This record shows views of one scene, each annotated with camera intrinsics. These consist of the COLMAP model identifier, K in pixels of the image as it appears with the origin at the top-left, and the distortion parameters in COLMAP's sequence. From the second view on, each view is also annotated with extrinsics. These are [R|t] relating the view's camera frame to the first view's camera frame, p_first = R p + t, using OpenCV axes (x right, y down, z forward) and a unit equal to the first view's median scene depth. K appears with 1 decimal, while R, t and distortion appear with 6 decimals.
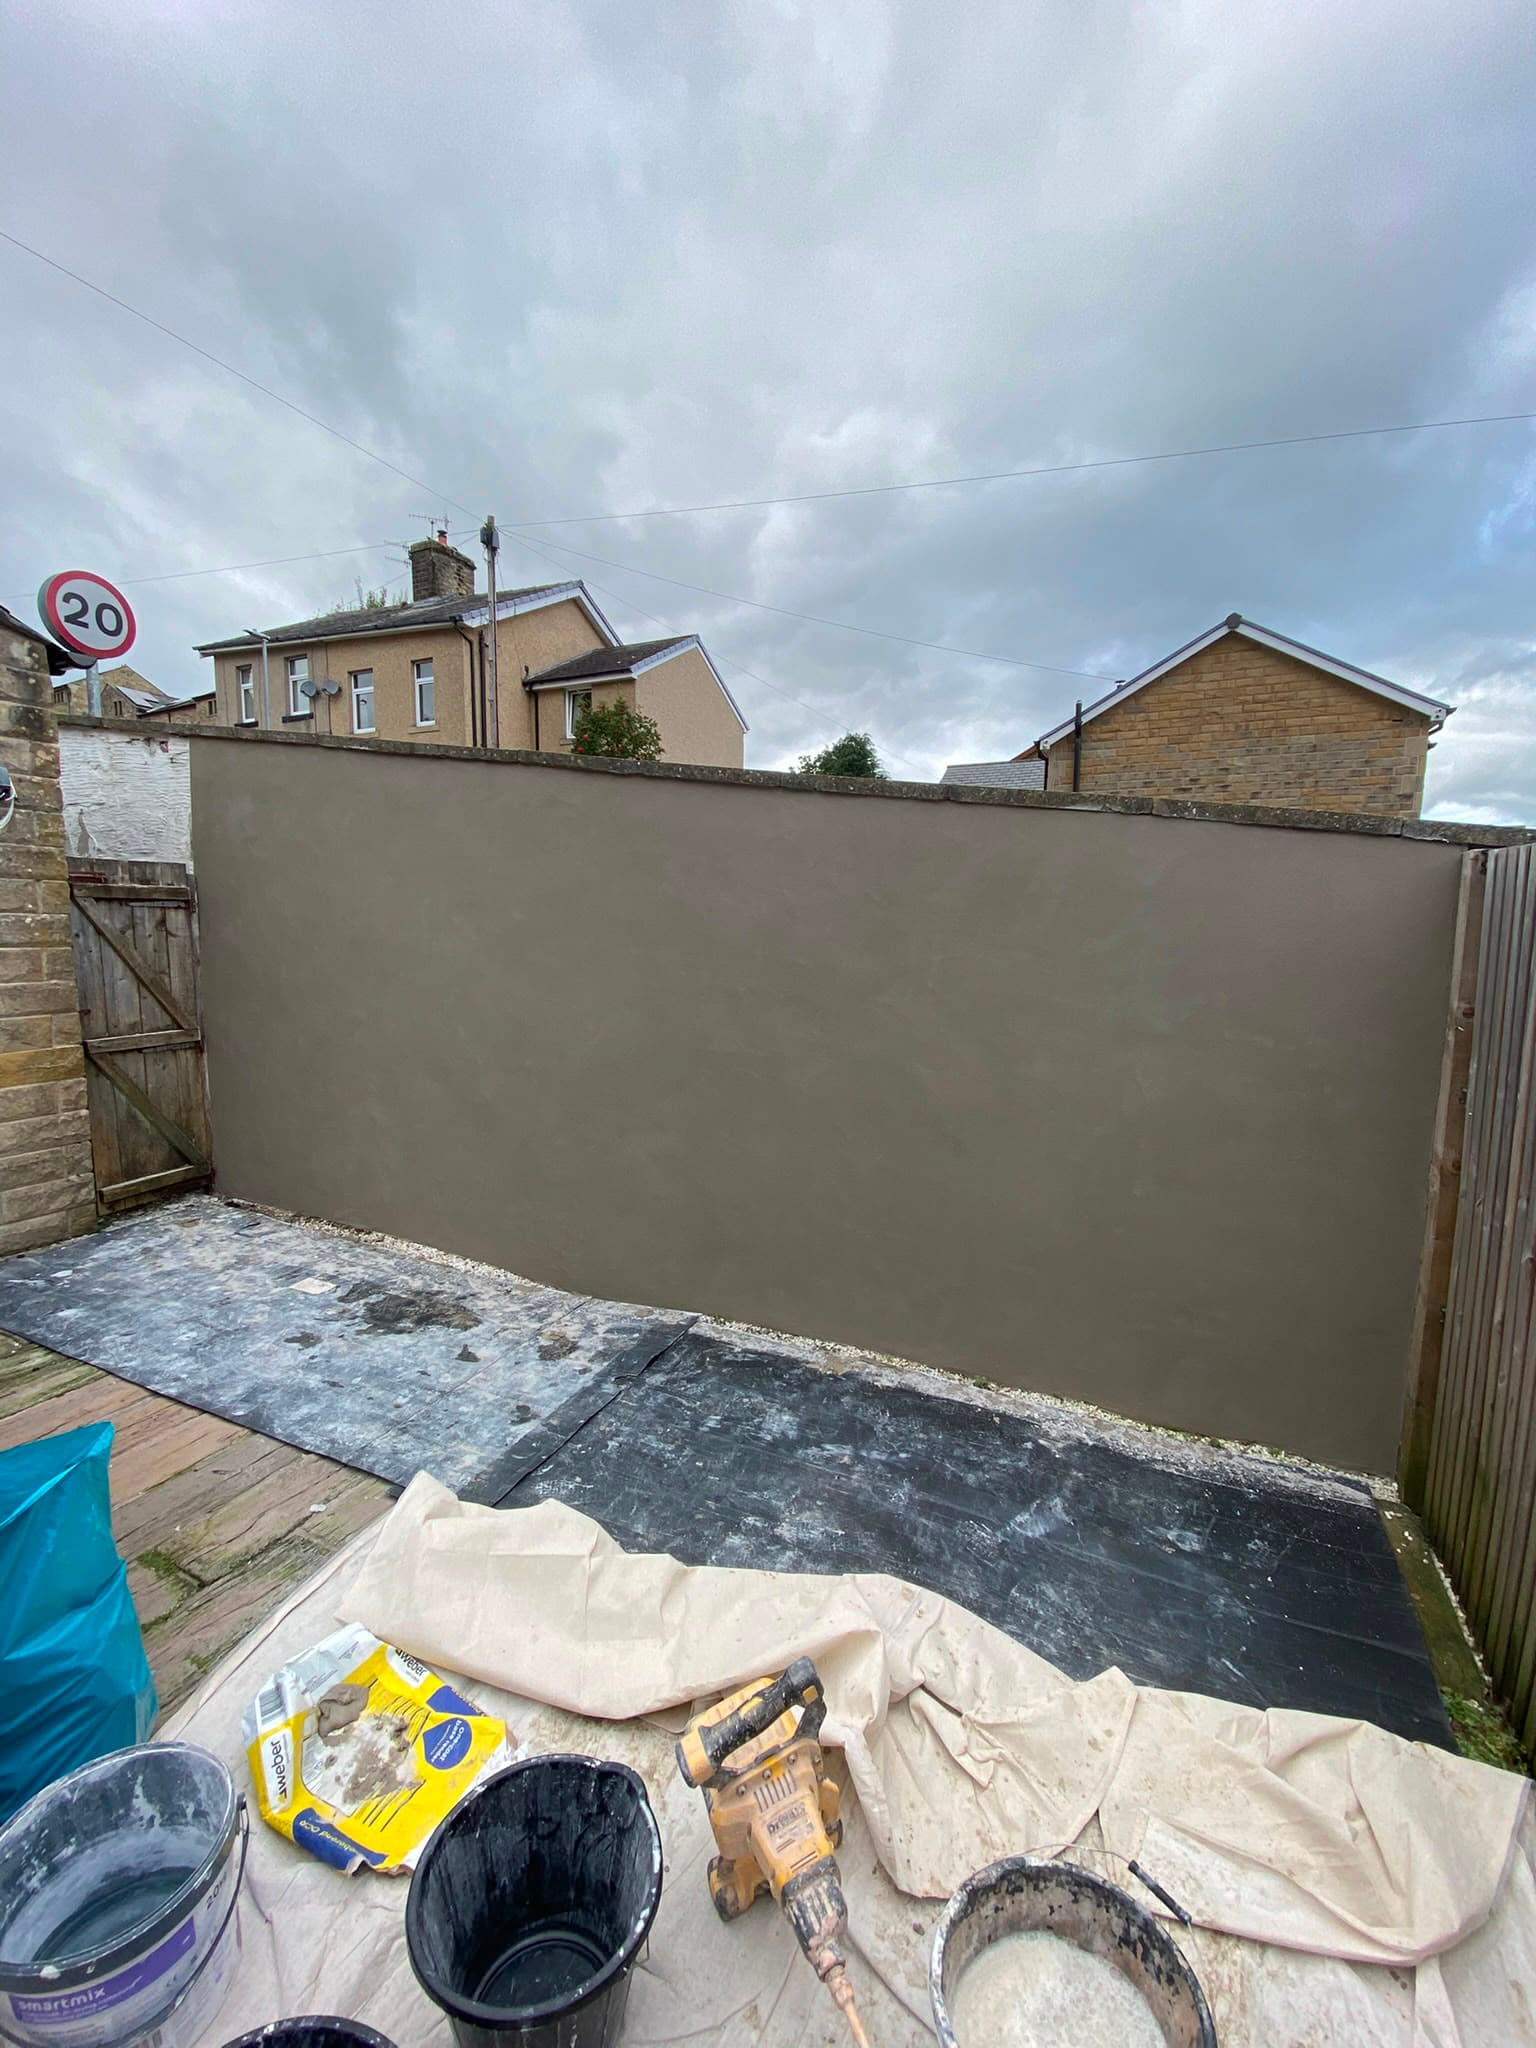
lens RADIAL K [[824.4, 0, 768.0], [0, 824.4, 1024.0], [0, 0, 1]] dist [0.012705, -0.017431]
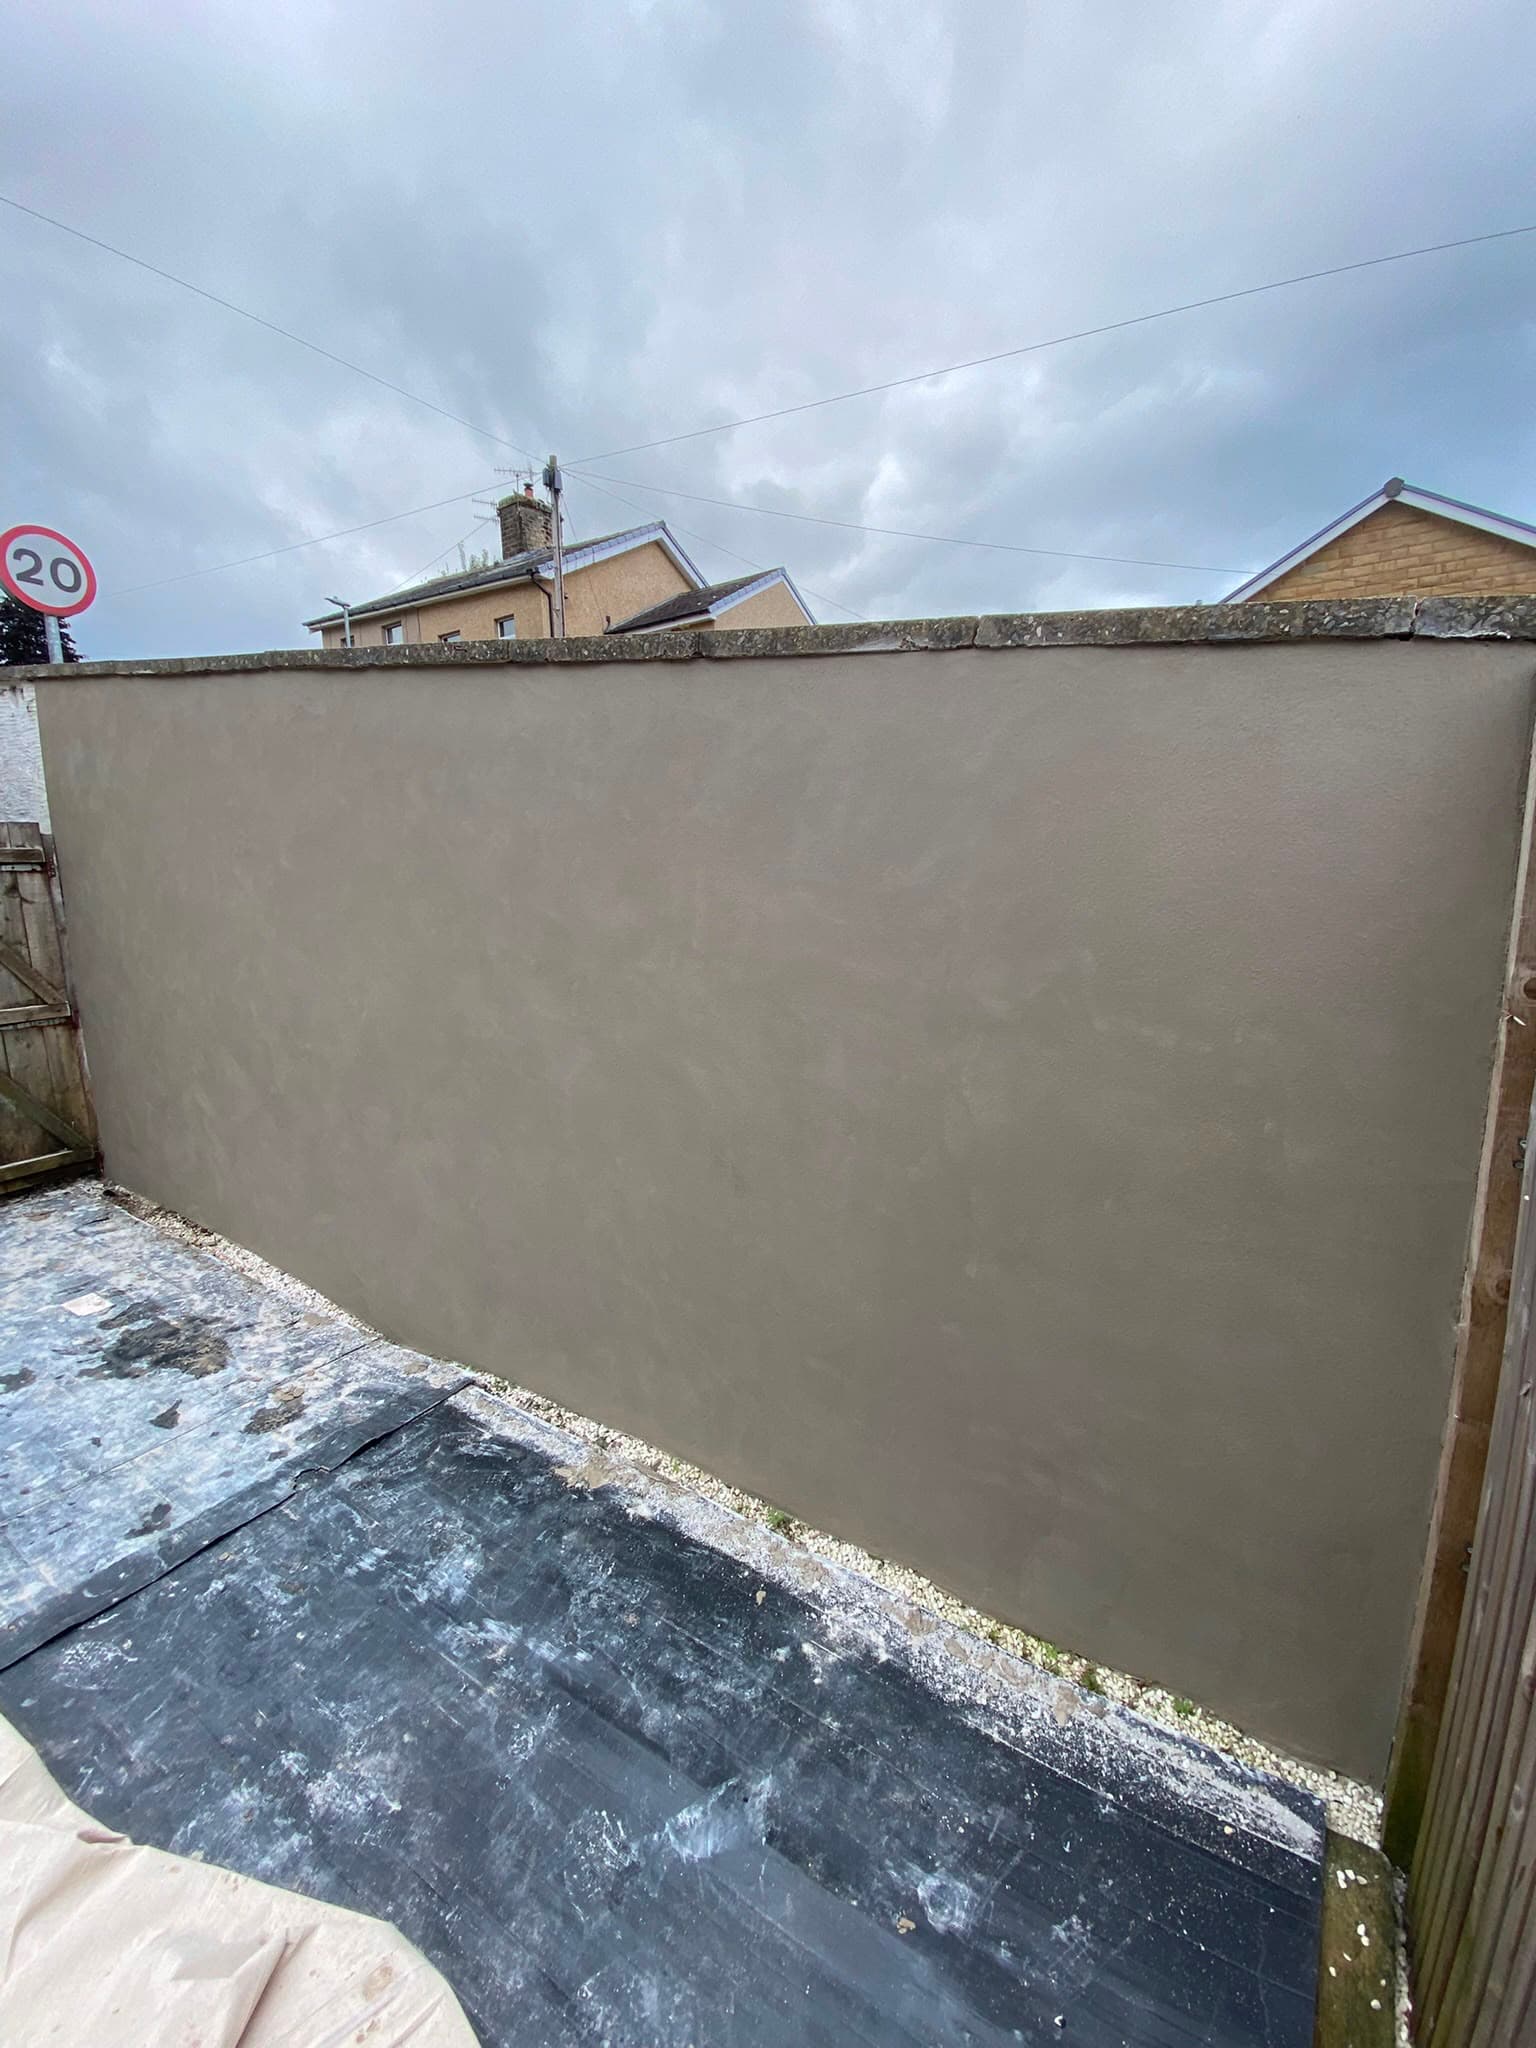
lens RADIAL K [[824.4, 0, 768.0], [0, 824.4, 1024.0], [0, 0, 1]] dist [0.012705, -0.017431]
pose [[0.988234, -0.003423, -0.152913, 0.295188], [0.011730, 0.998501, 0.053460, -0.014901], [0.152501, -0.054624, 0.986793, 0.279803]]
